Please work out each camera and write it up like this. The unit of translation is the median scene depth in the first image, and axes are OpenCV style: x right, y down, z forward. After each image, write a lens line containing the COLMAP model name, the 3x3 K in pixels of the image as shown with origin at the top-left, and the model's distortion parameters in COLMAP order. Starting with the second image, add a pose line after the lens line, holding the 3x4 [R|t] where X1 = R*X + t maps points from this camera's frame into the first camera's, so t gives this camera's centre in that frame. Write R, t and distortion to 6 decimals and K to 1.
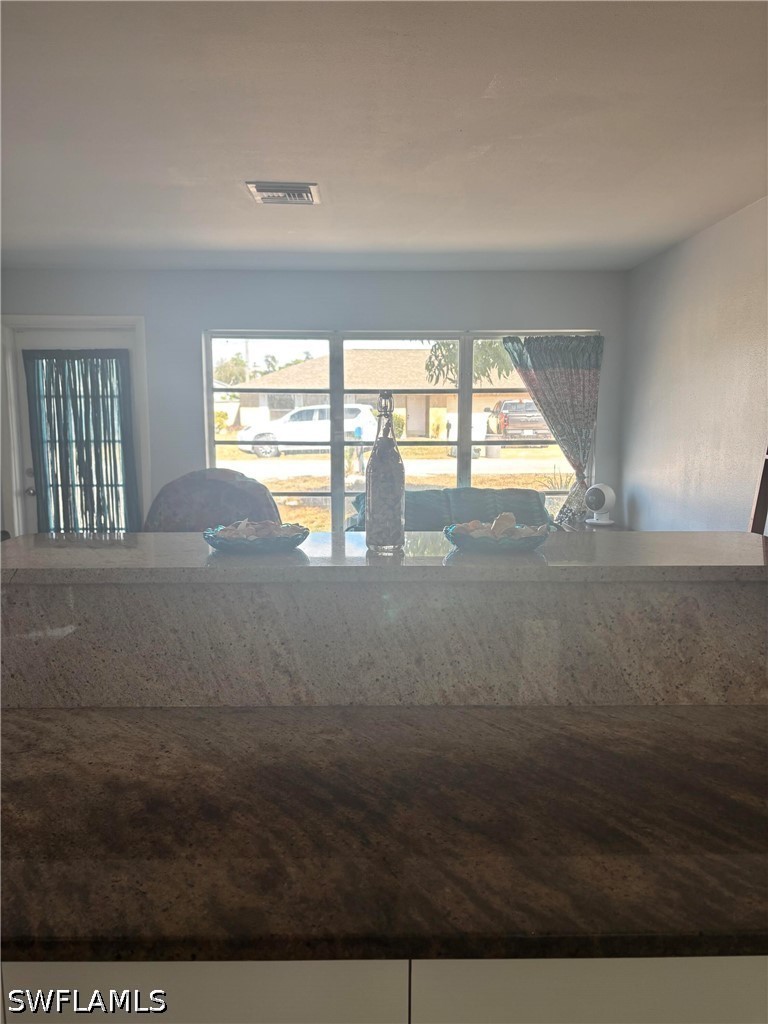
lens RADIAL K [[768.4, 0, 381.4], [0, 768.4, 514.8], [0, 0, 1]] dist [0.049473, -0.044791]
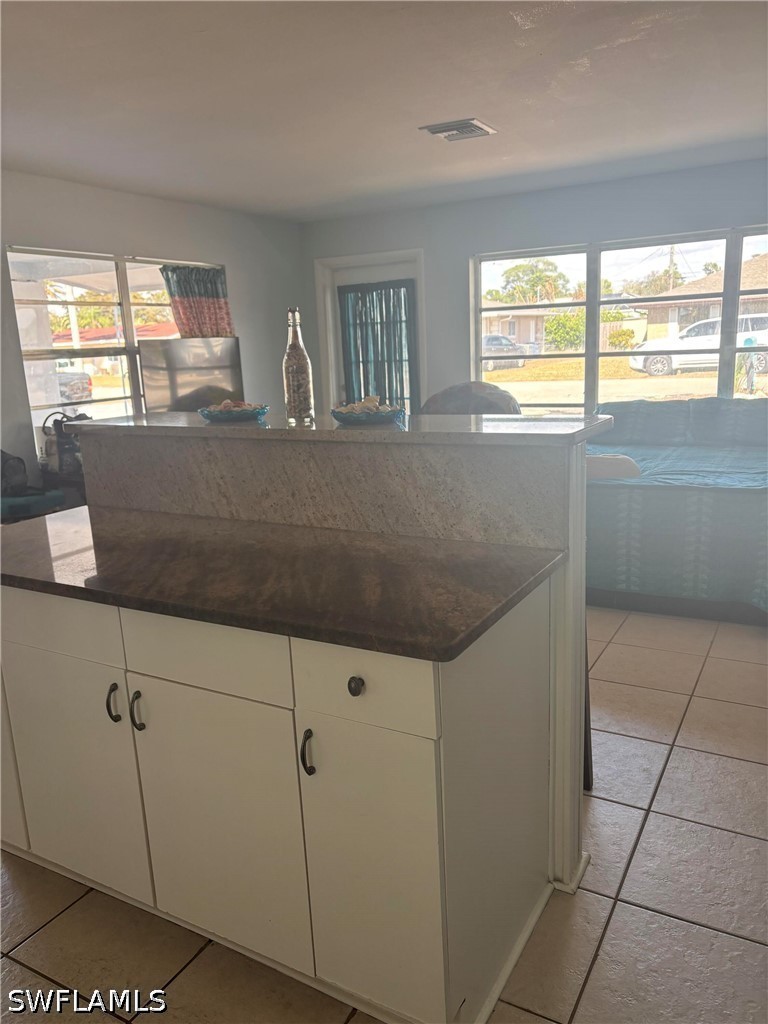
lens RADIAL K [[768.4, 0, 388.6], [0, 768.4, 516.8], [0, 0, 1]] dist [0.049473, -0.044791]
pose [[0.866694, 0.074341, -0.493269, 0.941324], [-0.024019, 0.993905, 0.107590, 0.067829], [0.498261, -0.081400, 0.863197, -0.192047]]
